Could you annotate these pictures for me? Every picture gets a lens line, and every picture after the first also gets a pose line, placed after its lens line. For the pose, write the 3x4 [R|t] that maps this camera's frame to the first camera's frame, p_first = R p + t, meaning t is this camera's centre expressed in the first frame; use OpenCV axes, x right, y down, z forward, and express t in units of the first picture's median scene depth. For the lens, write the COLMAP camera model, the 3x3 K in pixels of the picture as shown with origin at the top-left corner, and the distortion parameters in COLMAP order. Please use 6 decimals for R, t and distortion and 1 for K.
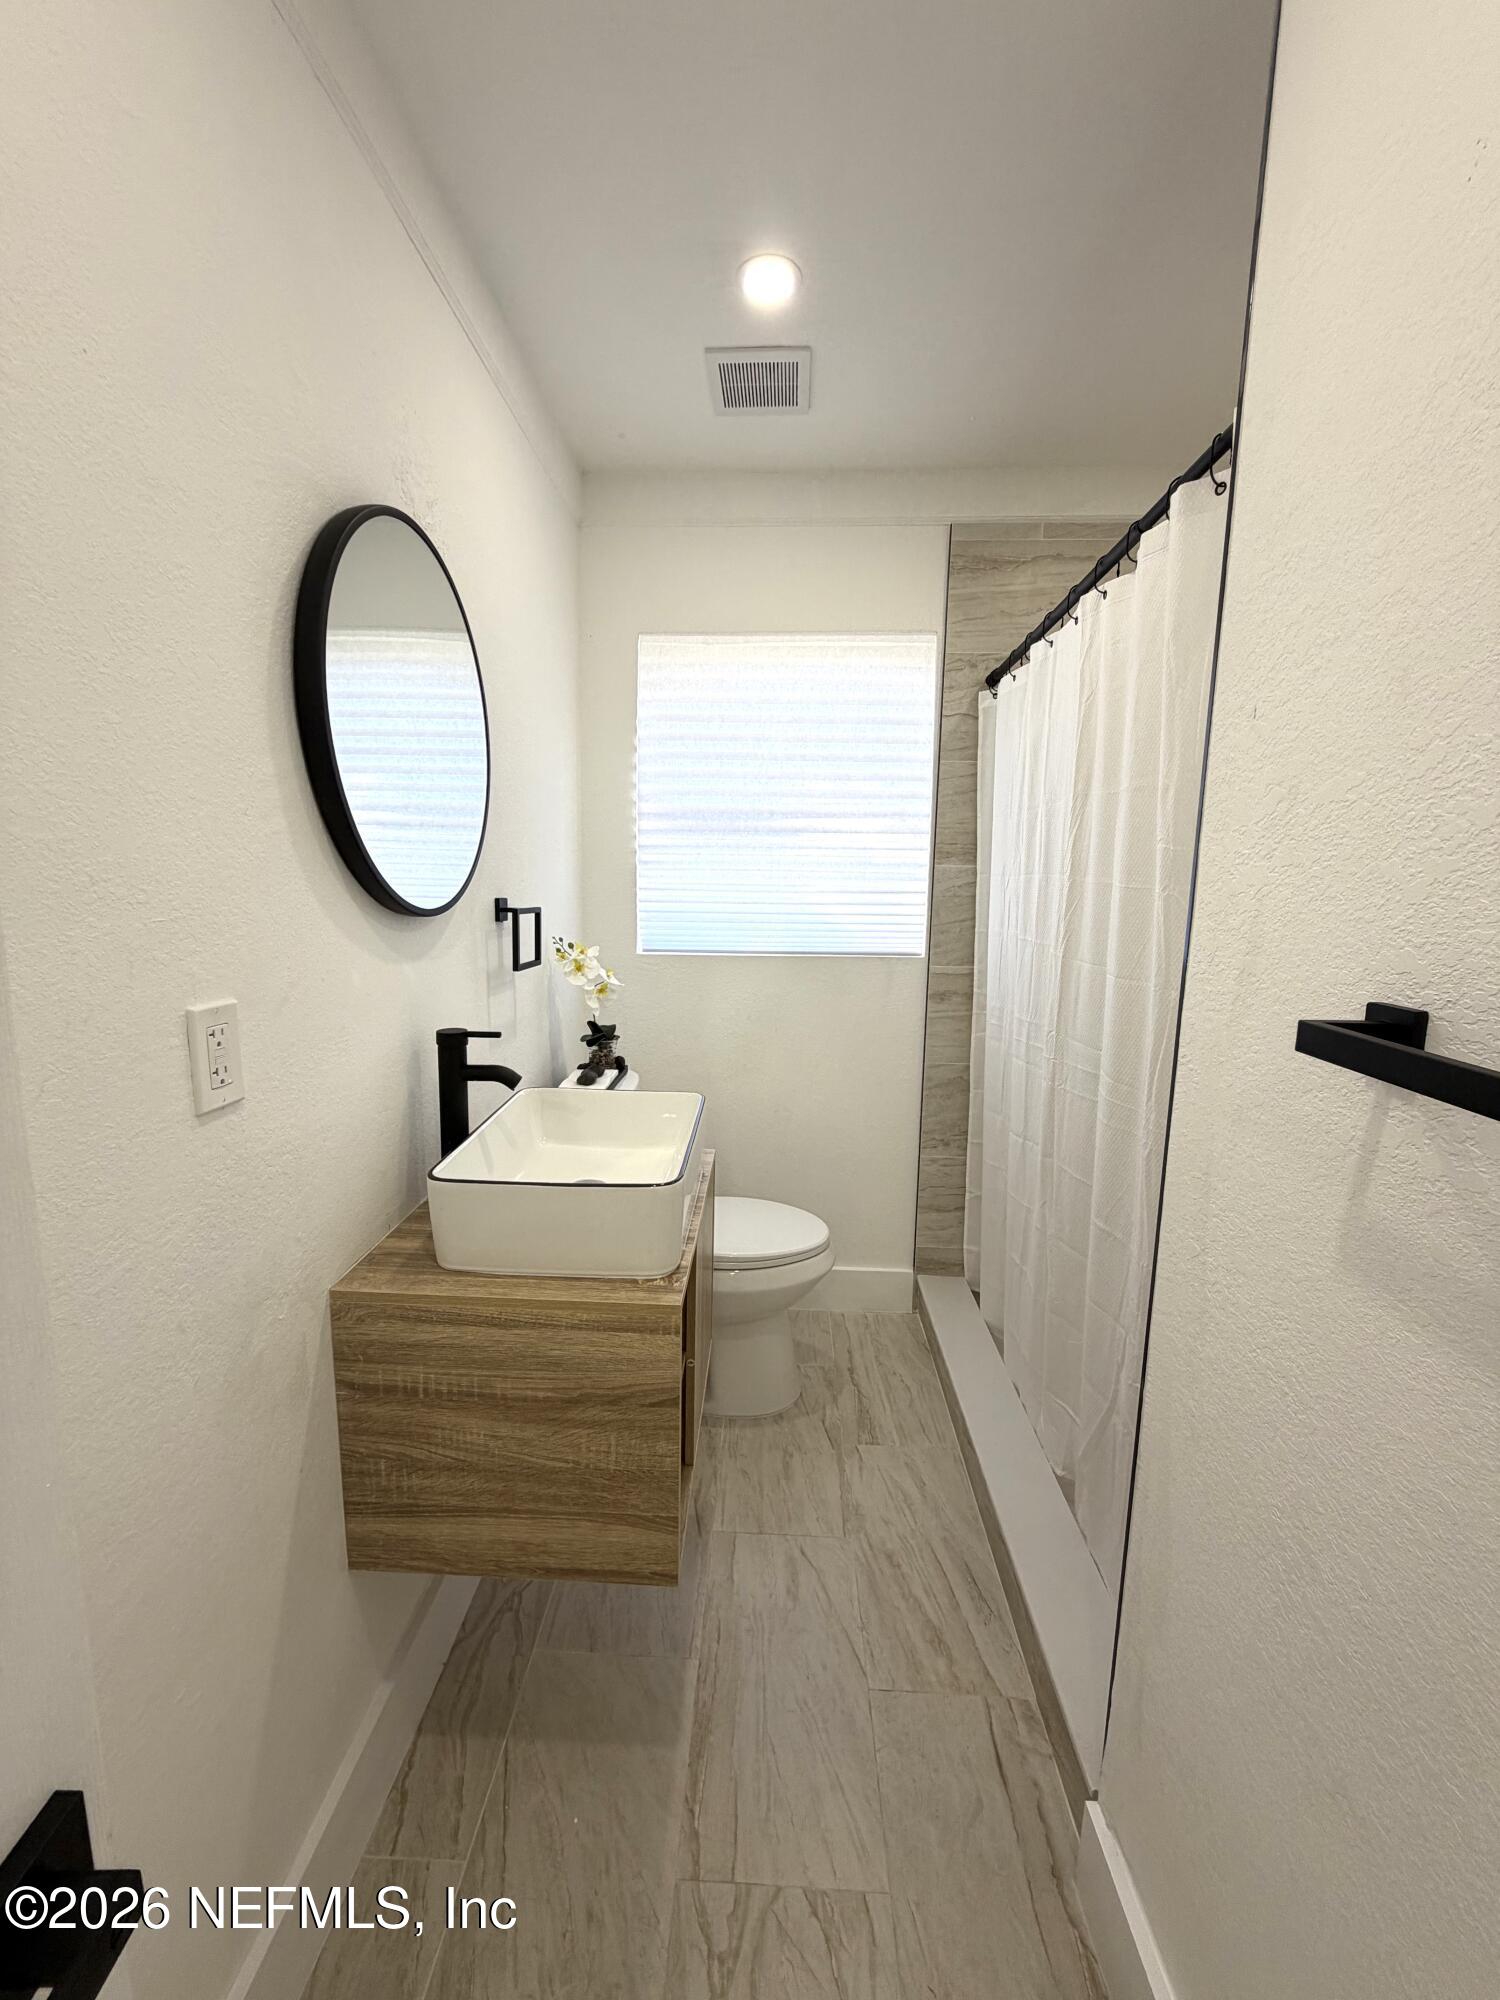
lens RADIAL K [[797.6, 0, 748.0], [0, 797.6, 998.4], [0, 0, 1]] dist [-0.000451, -0.000367]
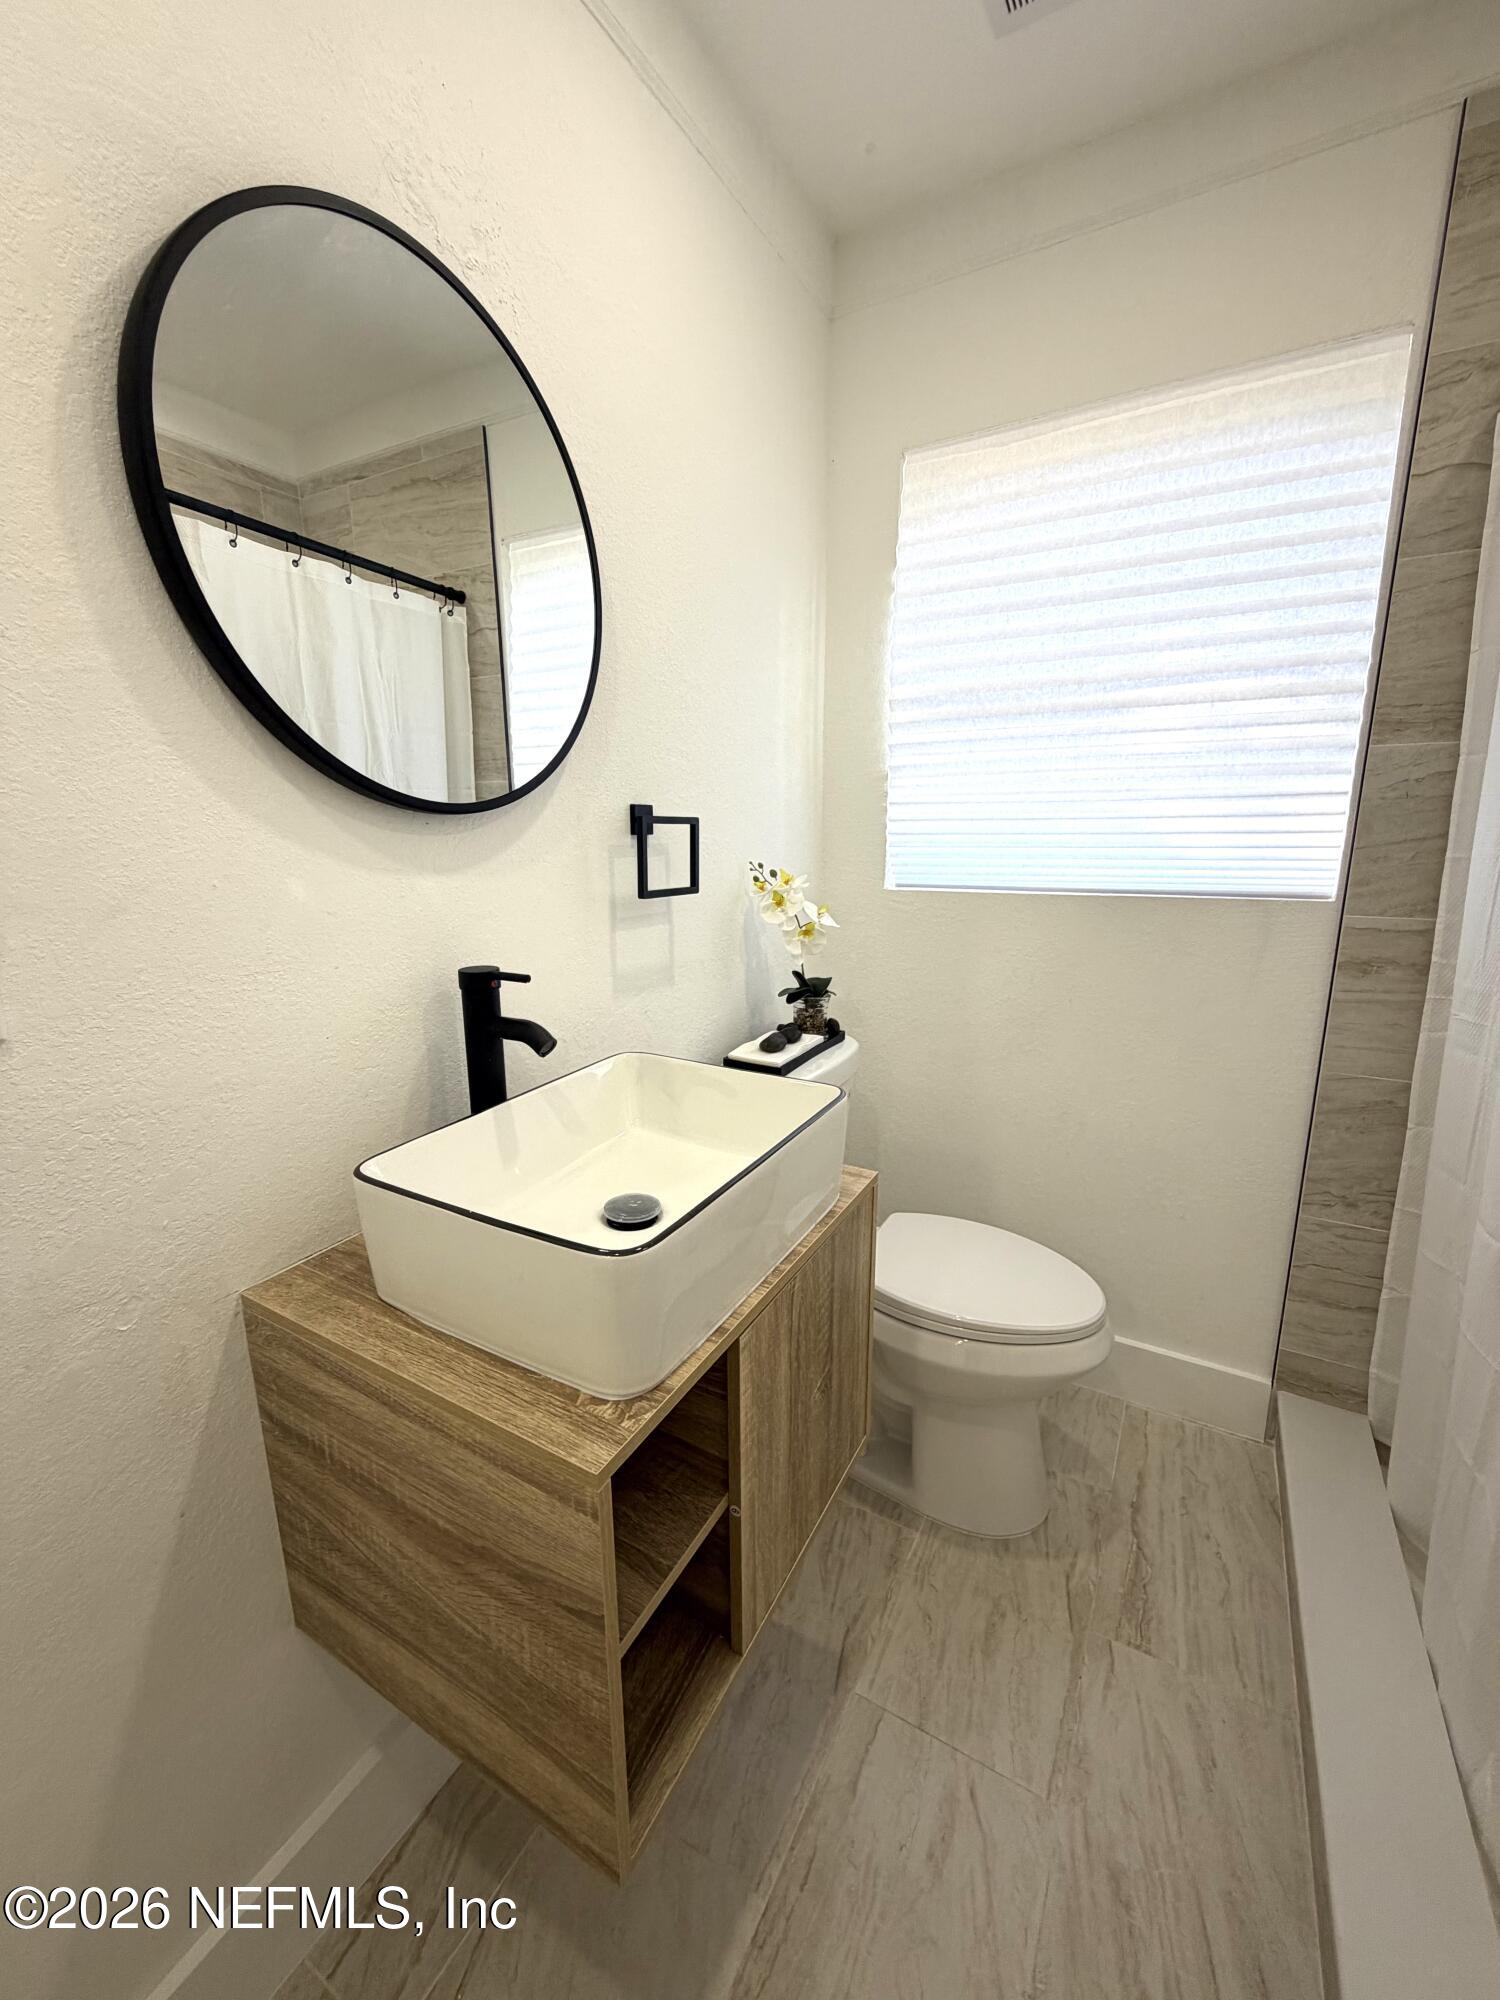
lens RADIAL K [[799.8, 0, 745.6], [0, 799.8, 997.5], [0, 0, 1]] dist [-0.001170, 0.000306]
pose [[0.886374, 0.076587, -0.456591, 0.123153], [-0.049333, 0.996232, 0.071336, 0.000814], [0.460334, -0.040706, 0.886812, 0.284527]]
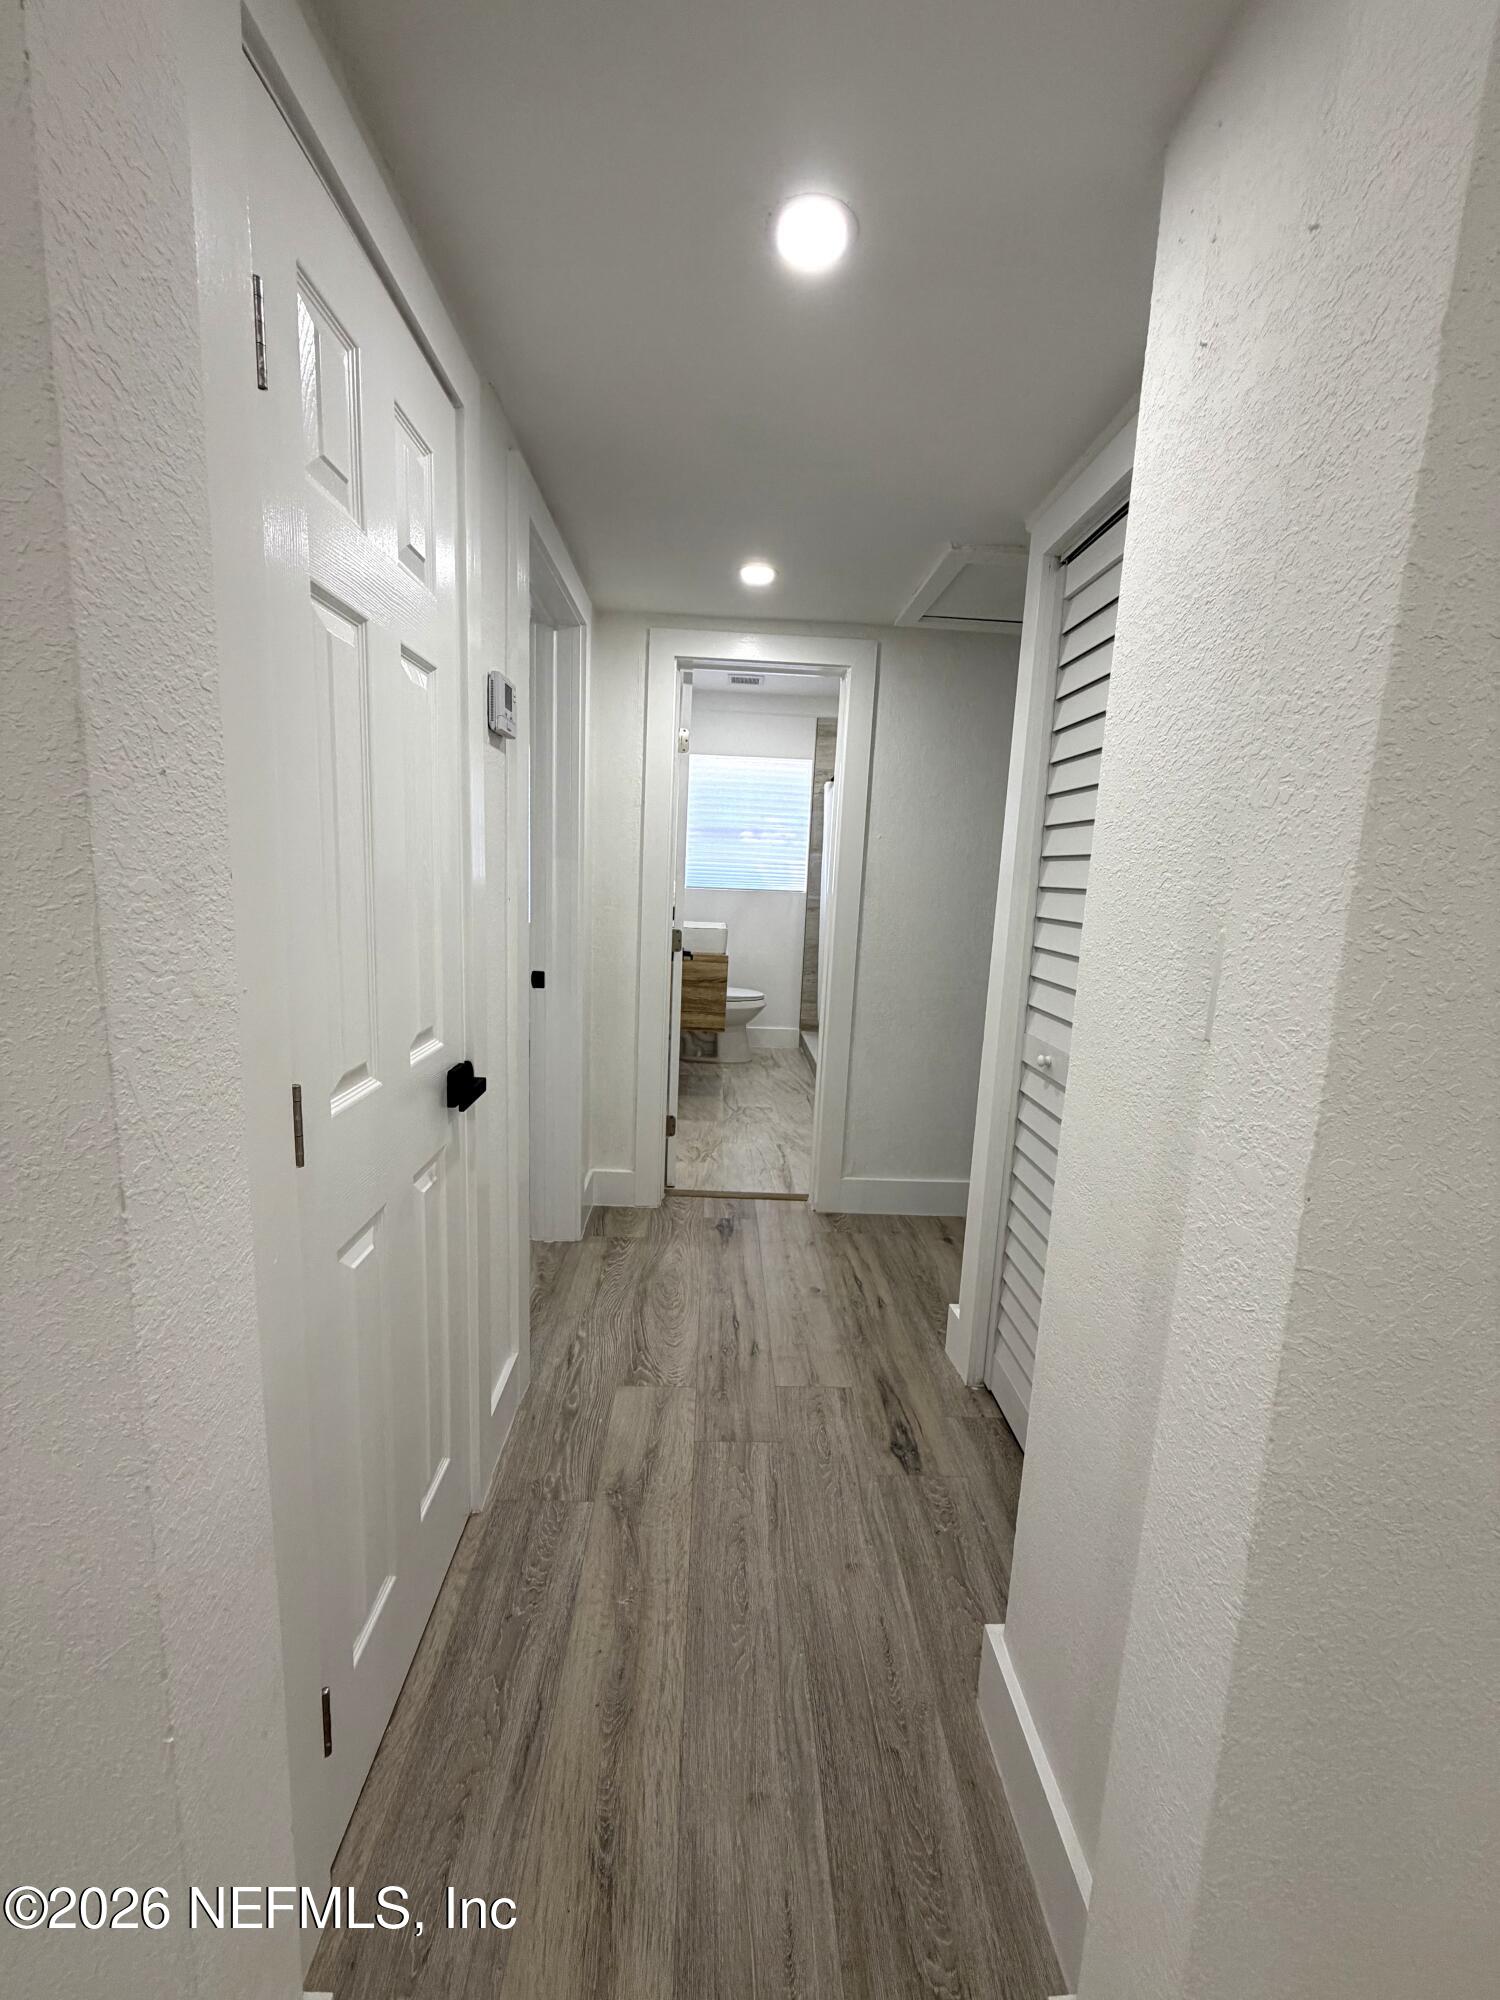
lens RADIAL K [[797.6, 0, 748.0], [0, 797.6, 998.4], [0, 0, 1]] dist [-0.000451, -0.000367]
pose [[0.996612, 0.019482, 0.079910, -0.157198], [-0.019823, 0.999797, 0.003472, 0.300800], [-0.079826, -0.005044, 0.996796, -1.577810]]
